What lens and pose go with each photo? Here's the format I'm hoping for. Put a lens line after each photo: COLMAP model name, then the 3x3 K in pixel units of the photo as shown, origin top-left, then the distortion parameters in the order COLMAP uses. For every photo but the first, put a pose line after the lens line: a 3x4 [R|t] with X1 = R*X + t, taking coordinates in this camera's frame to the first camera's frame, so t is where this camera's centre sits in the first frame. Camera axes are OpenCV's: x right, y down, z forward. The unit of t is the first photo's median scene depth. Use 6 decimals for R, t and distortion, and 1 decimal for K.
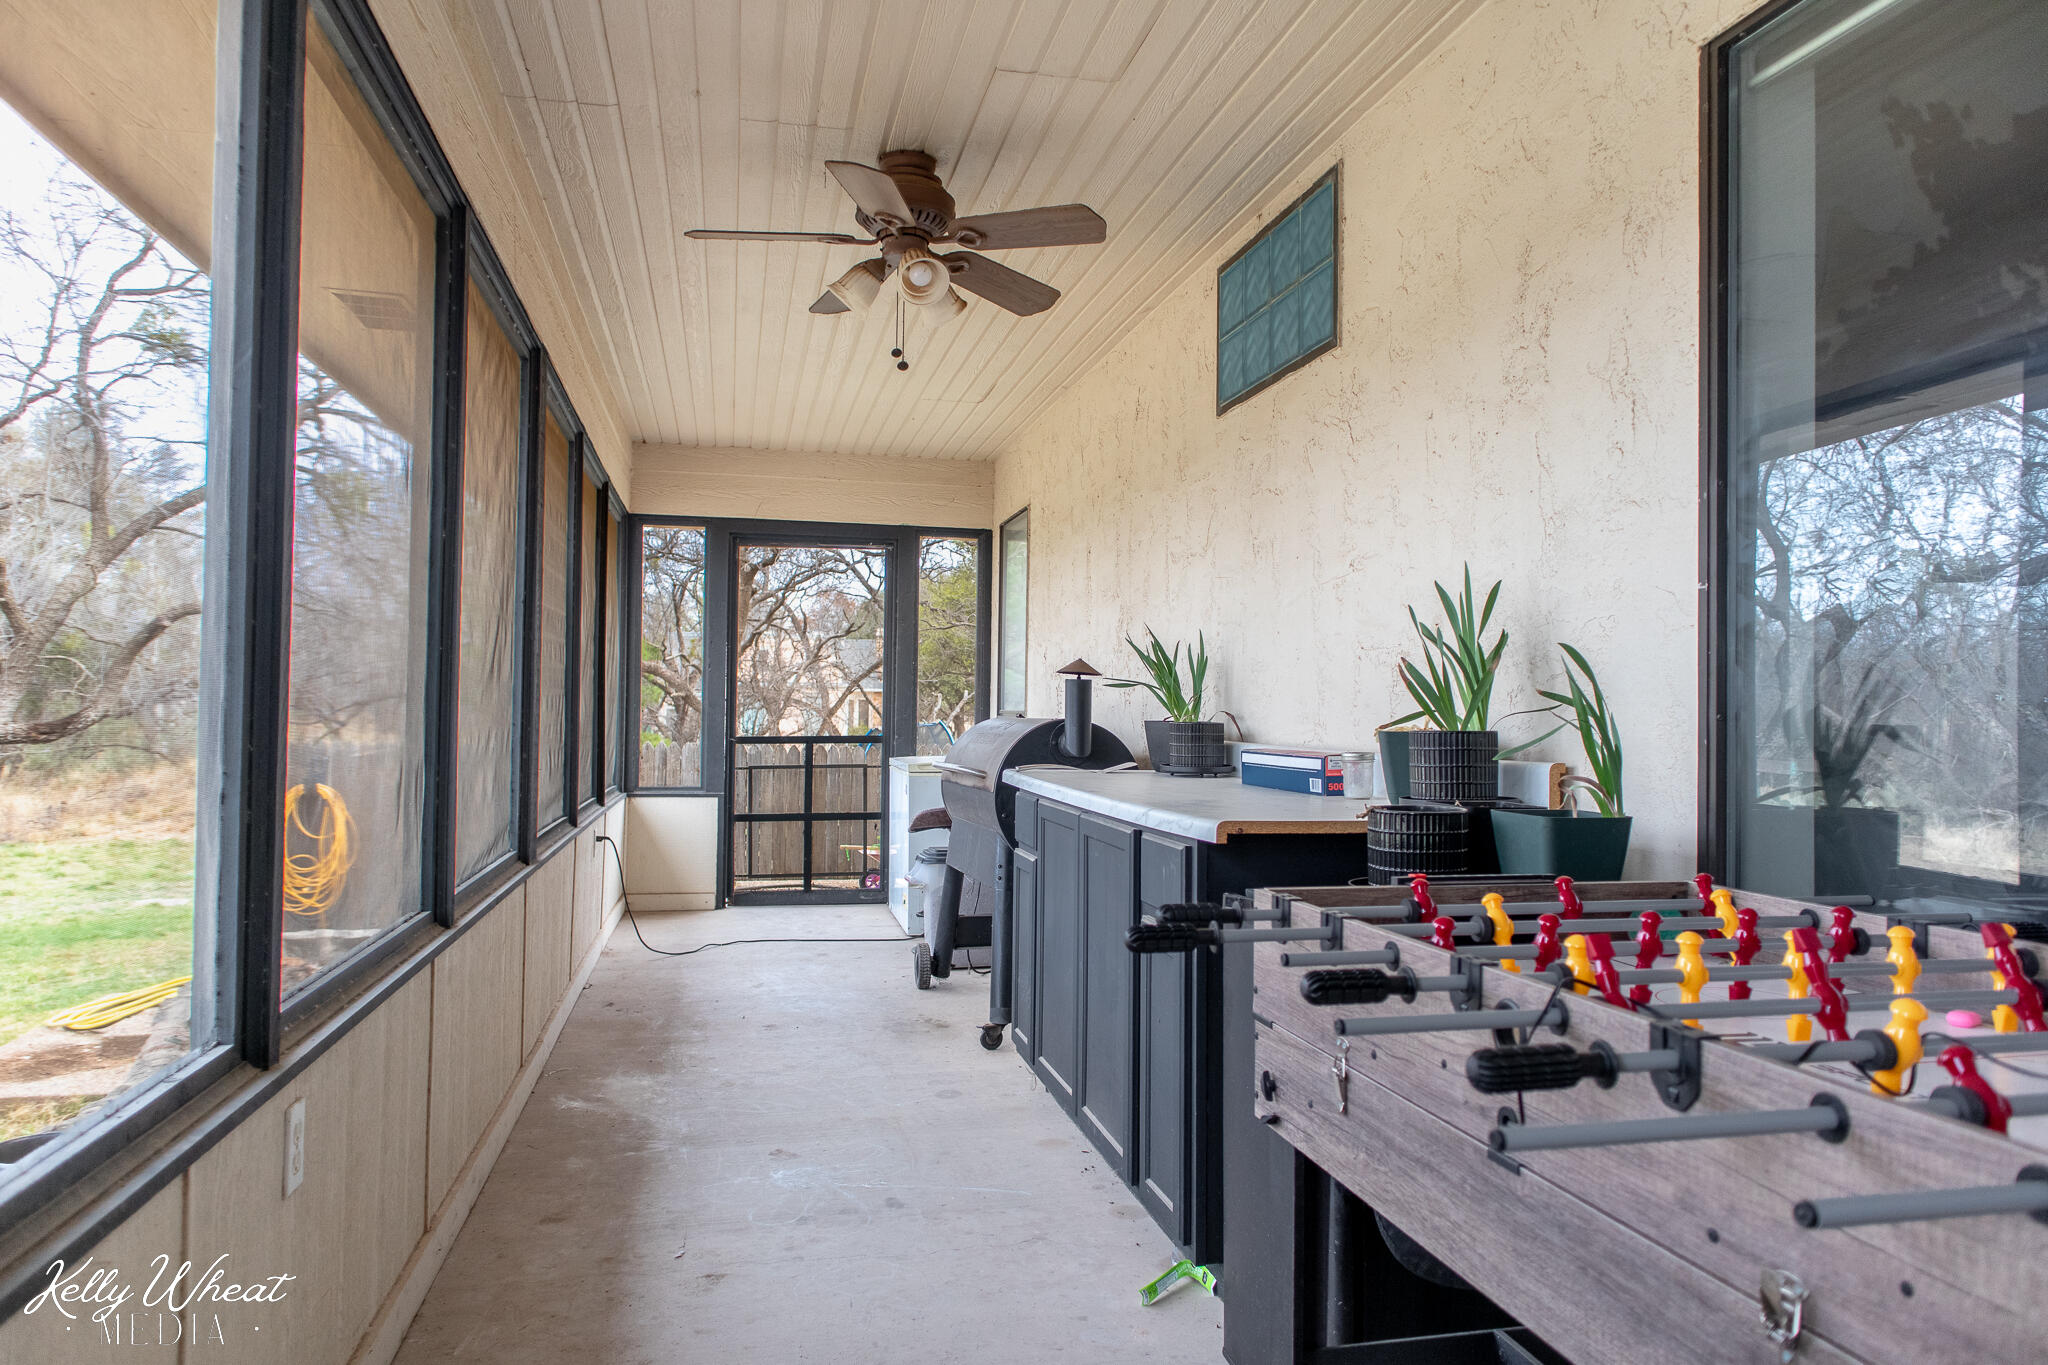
lens RADIAL K [[1391.7, 0, 1020.9], [0, 1391.7, 685.5], [0, 0, 1]] dist [-0.004387, -0.001964]
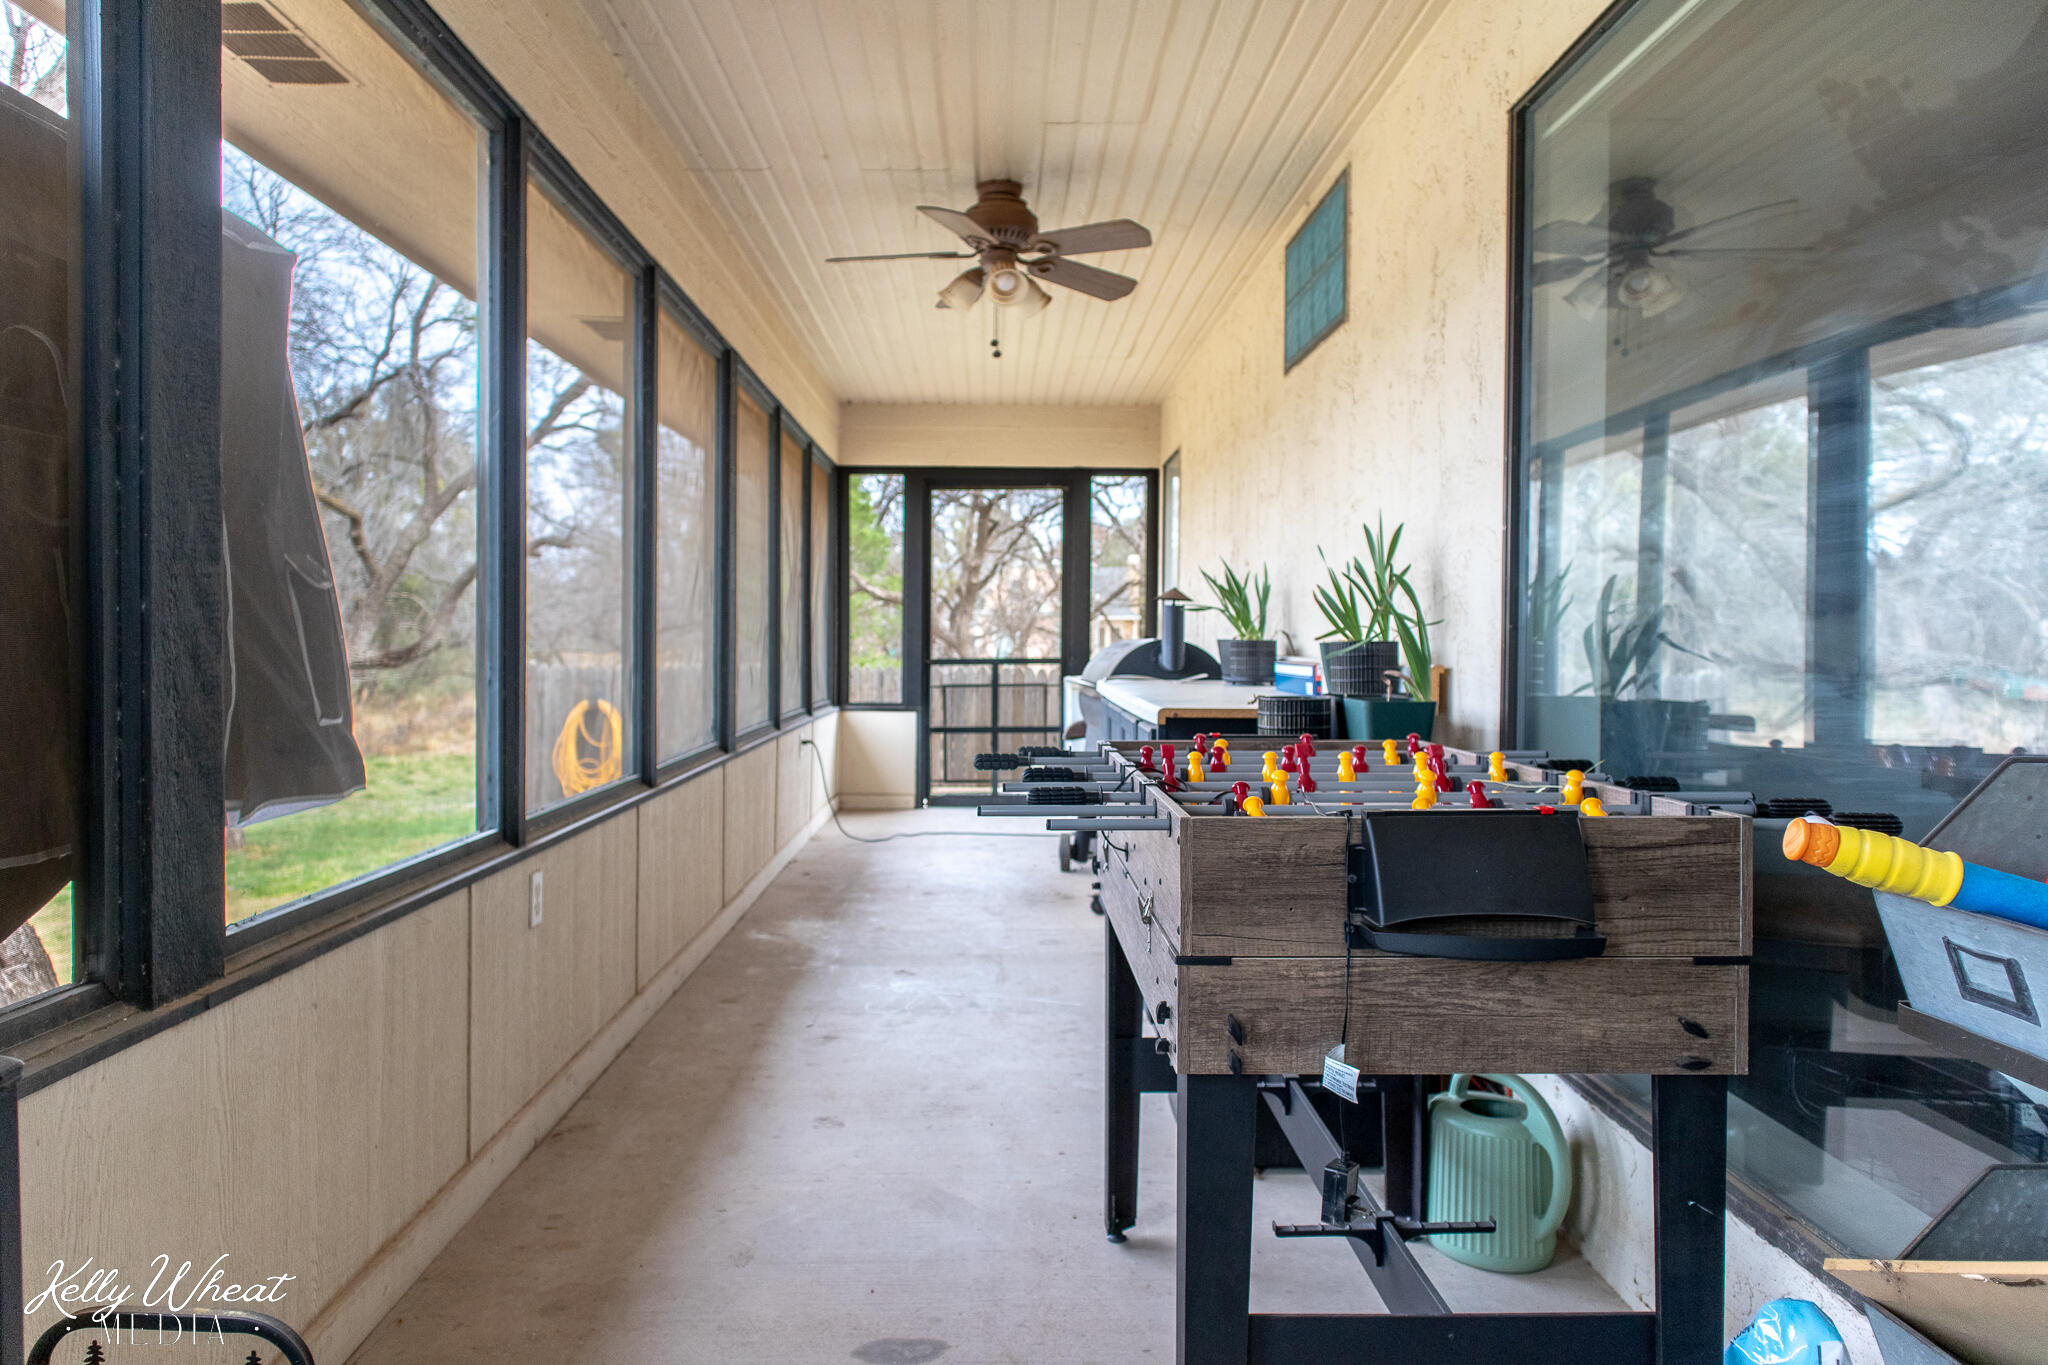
lens RADIAL K [[1391.7, 0, 961.6], [0, 1391.7, 661.3], [0, 0, 1]] dist [-0.004387, -0.001964]
pose [[0.974713, -0.003276, -0.223435, 0.142140], [0.010966, 0.999389, 0.033182, 0.002768], [0.223190, -0.034793, 0.974154, -0.202027]]
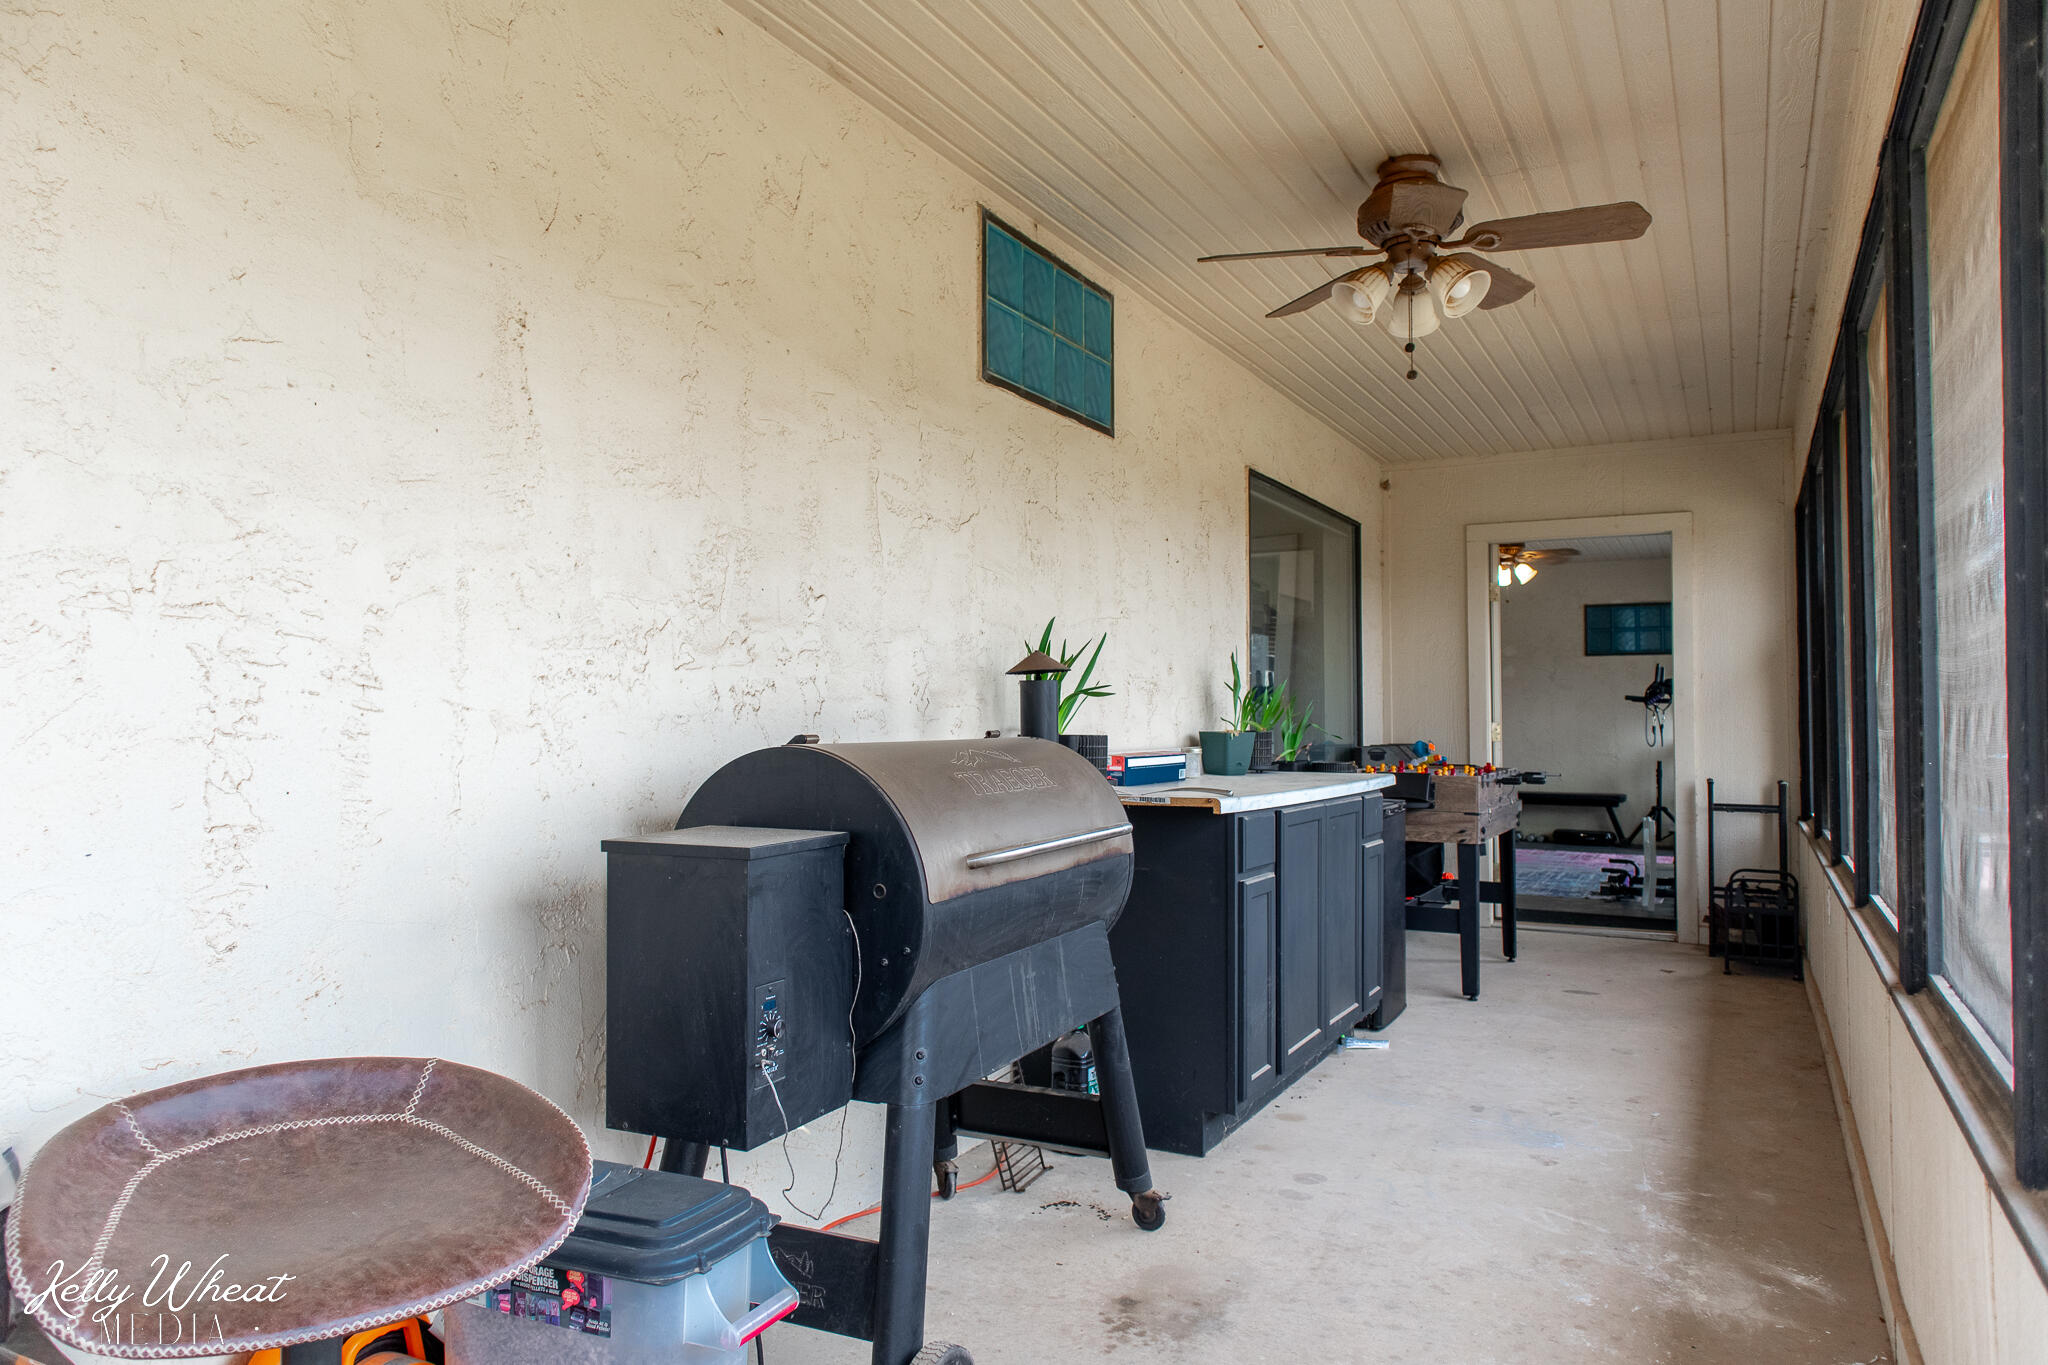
lens RADIAL K [[1391.7, 0, 1014.3], [0, 1391.7, 677.7], [0, 0, 1]] dist [-0.004387, -0.001964]
pose [[-0.773738, 0.006180, 0.633475, -0.429889], [-0.023875, 0.998958, -0.038907, 0.025395], [-0.633055, -0.045228, -0.772784, 1.697597]]
